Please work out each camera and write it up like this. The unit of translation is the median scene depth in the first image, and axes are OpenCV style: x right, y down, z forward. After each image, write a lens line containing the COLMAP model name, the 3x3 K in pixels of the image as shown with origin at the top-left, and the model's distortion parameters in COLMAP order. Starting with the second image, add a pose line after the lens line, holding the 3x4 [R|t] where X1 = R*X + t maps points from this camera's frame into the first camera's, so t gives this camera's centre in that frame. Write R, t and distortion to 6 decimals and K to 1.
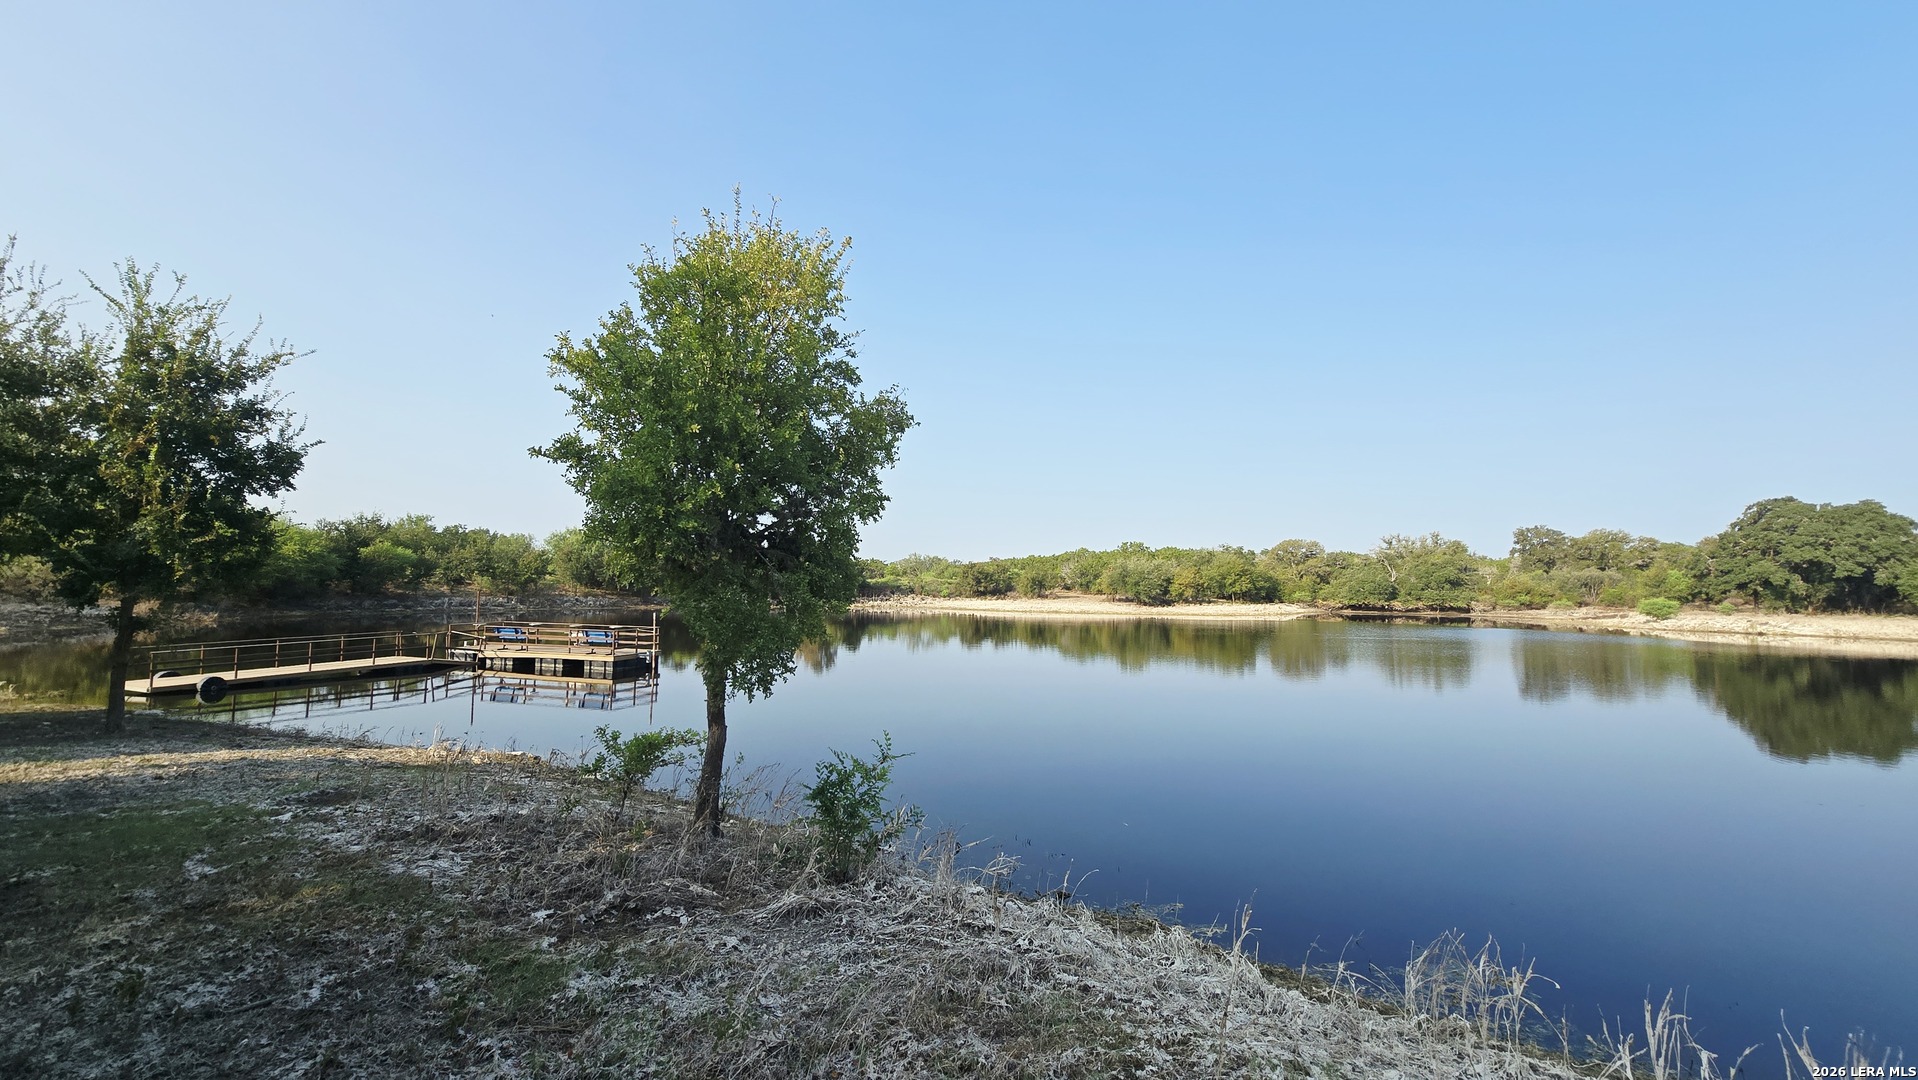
lens RADIAL K [[783.1, 0, 959.0], [0, 783.1, 540.0], [0, 0, 1]] dist [-0.001841, 0.000053]
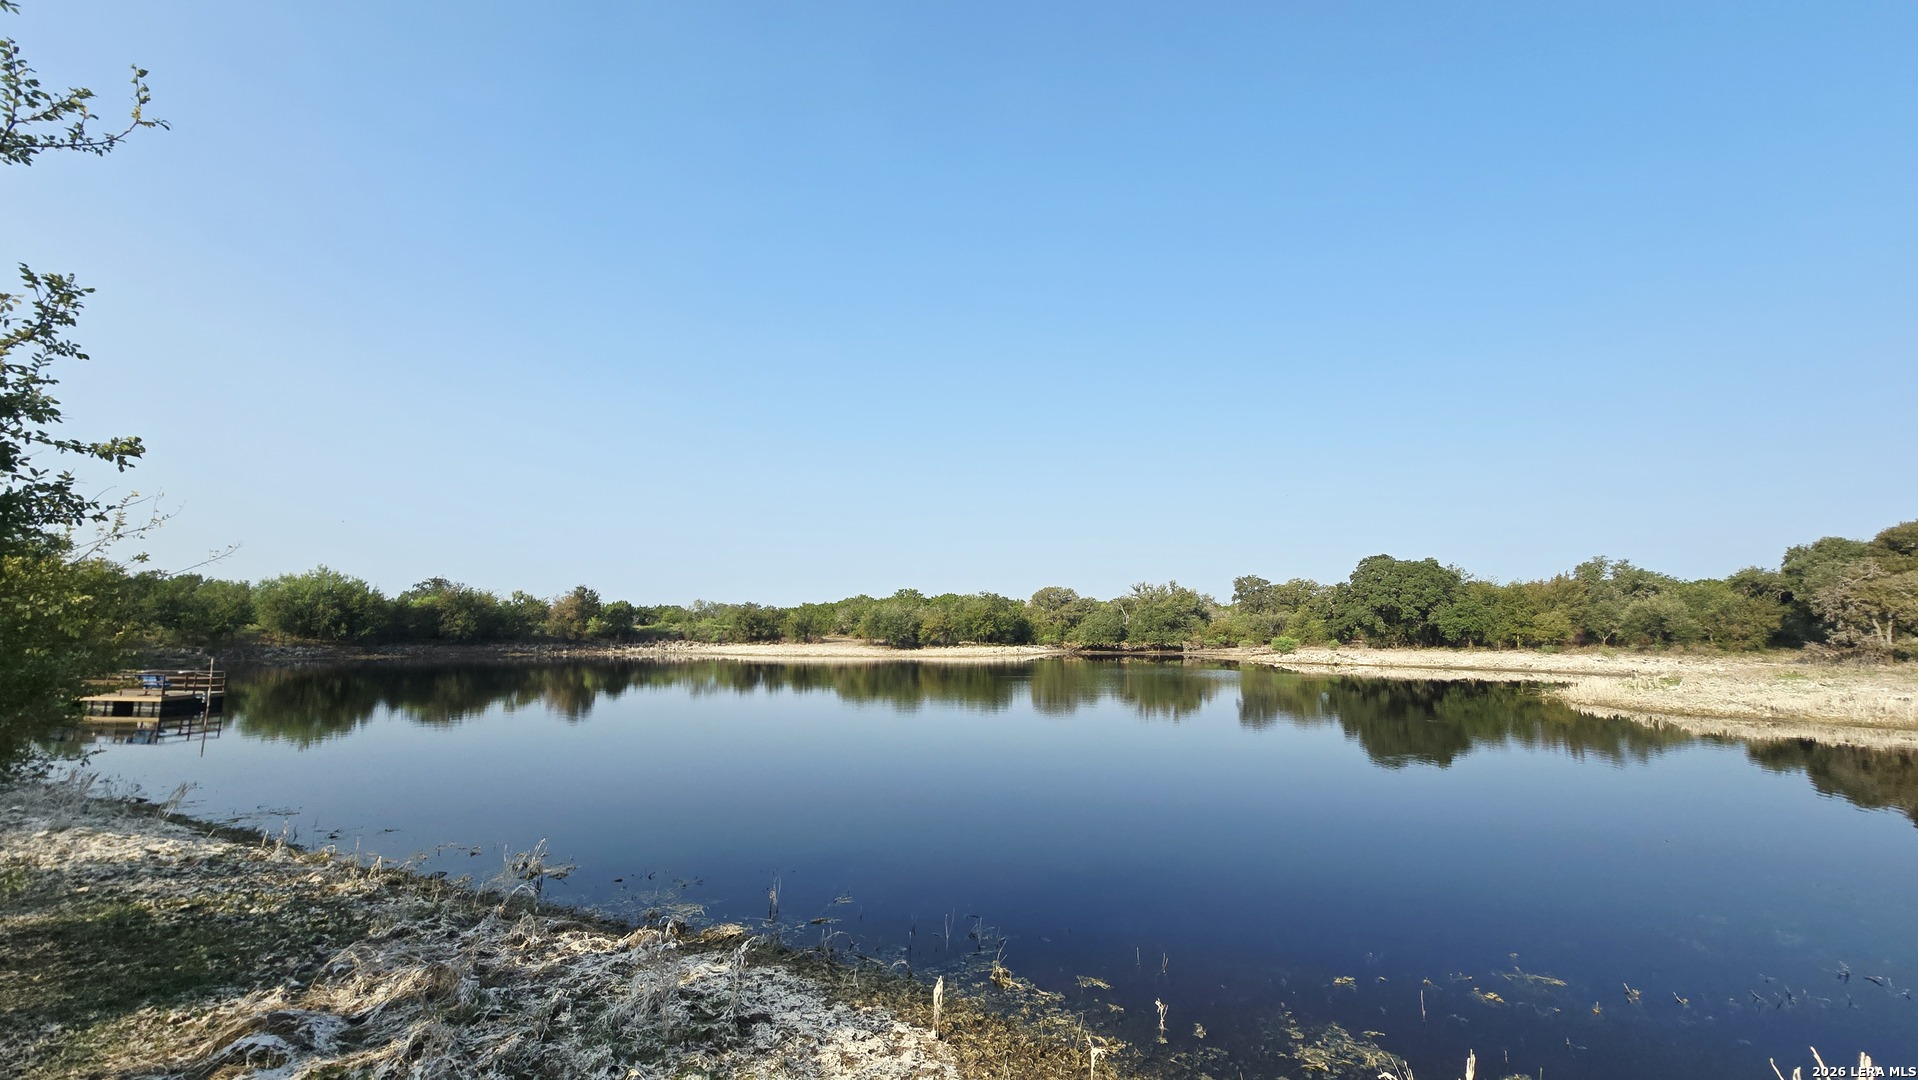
lens RADIAL K [[783.1, 0, 959.0], [0, 783.1, 540.0], [0, 0, 1]] dist [-0.001841, 0.000053]
pose [[0.982239, 0.012621, 0.187211, 0.108460], [-0.001920, 0.998359, -0.057231, -0.003854], [-0.187626, 0.055855, 0.980651, -0.078099]]
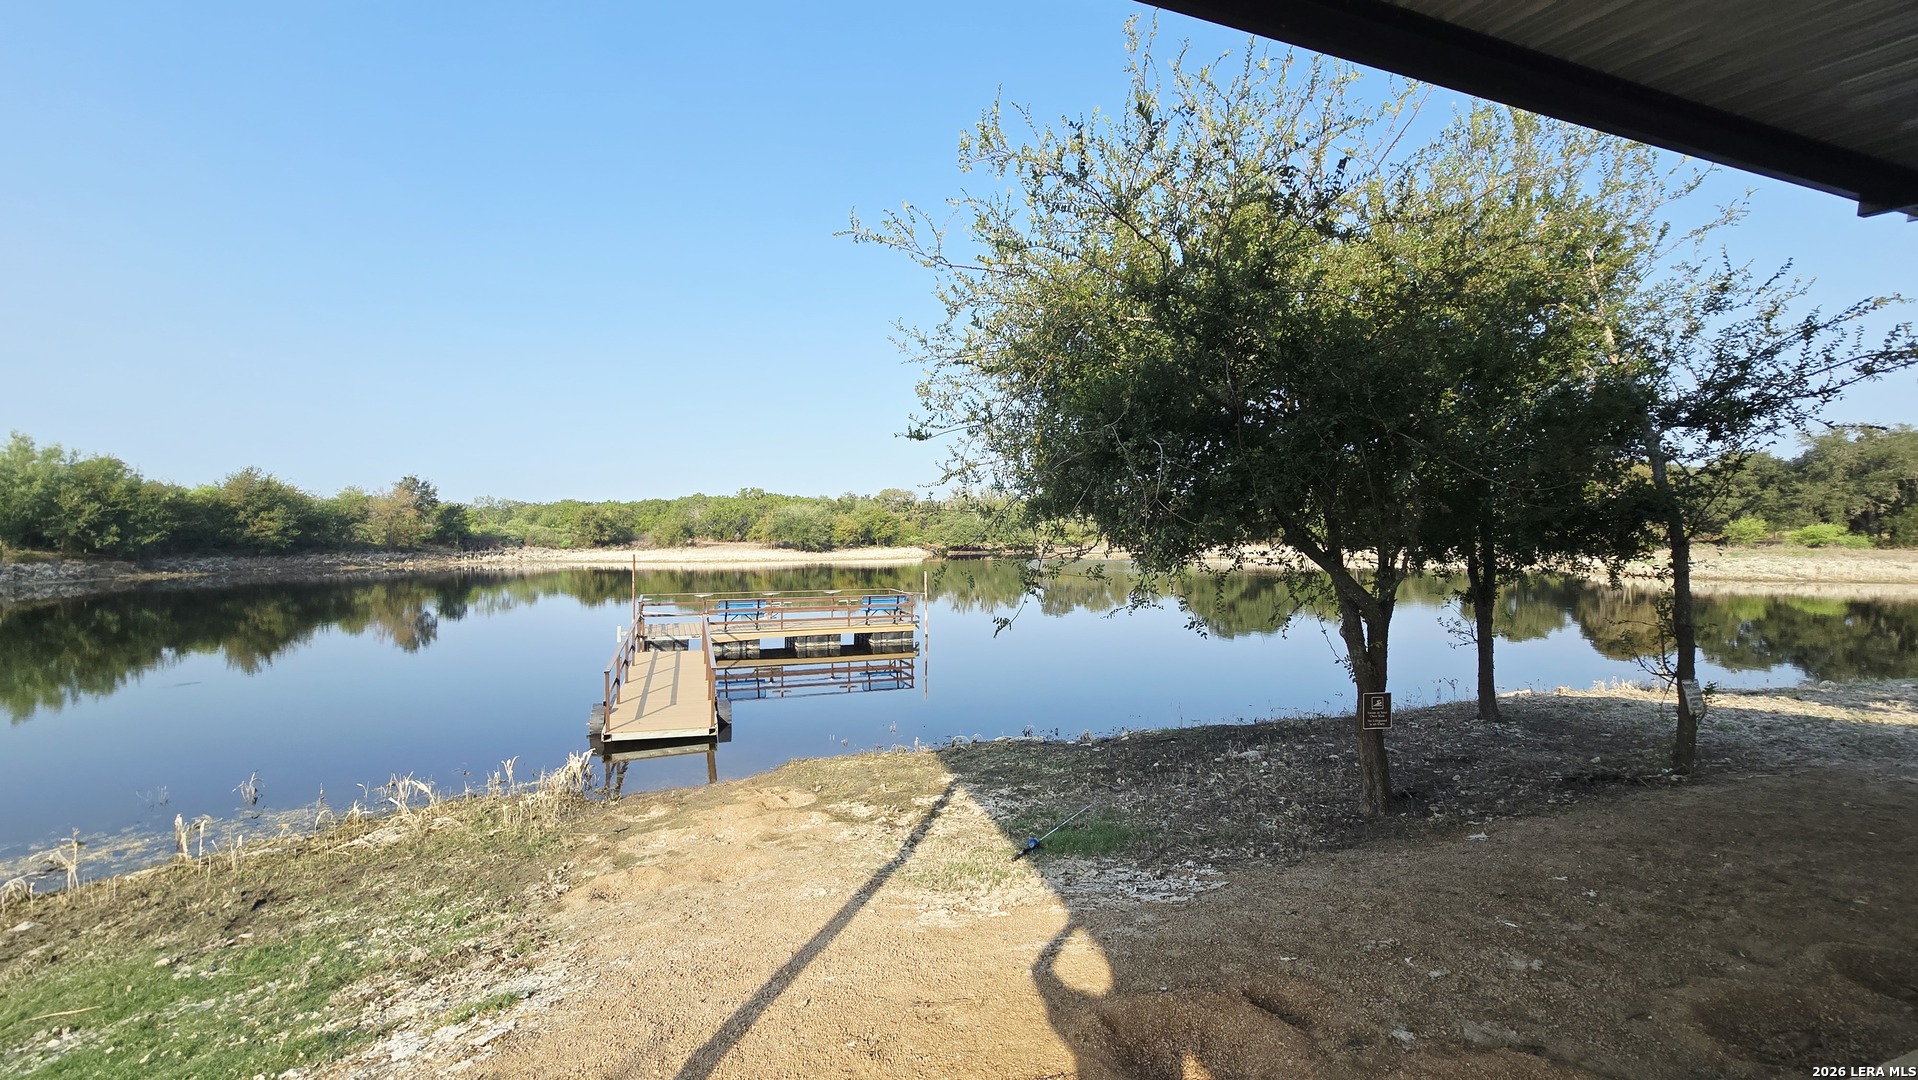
lens RADIAL K [[783.1, 0, 959.0], [0, 783.1, 540.0], [0, 0, 1]] dist [-0.001841, 0.000053]
pose [[0.799820, -0.019716, 0.599915, -0.199176], [-0.022303, 0.997794, 0.062527, 0.000451], [-0.599825, -0.063391, 0.797616, 0.066267]]
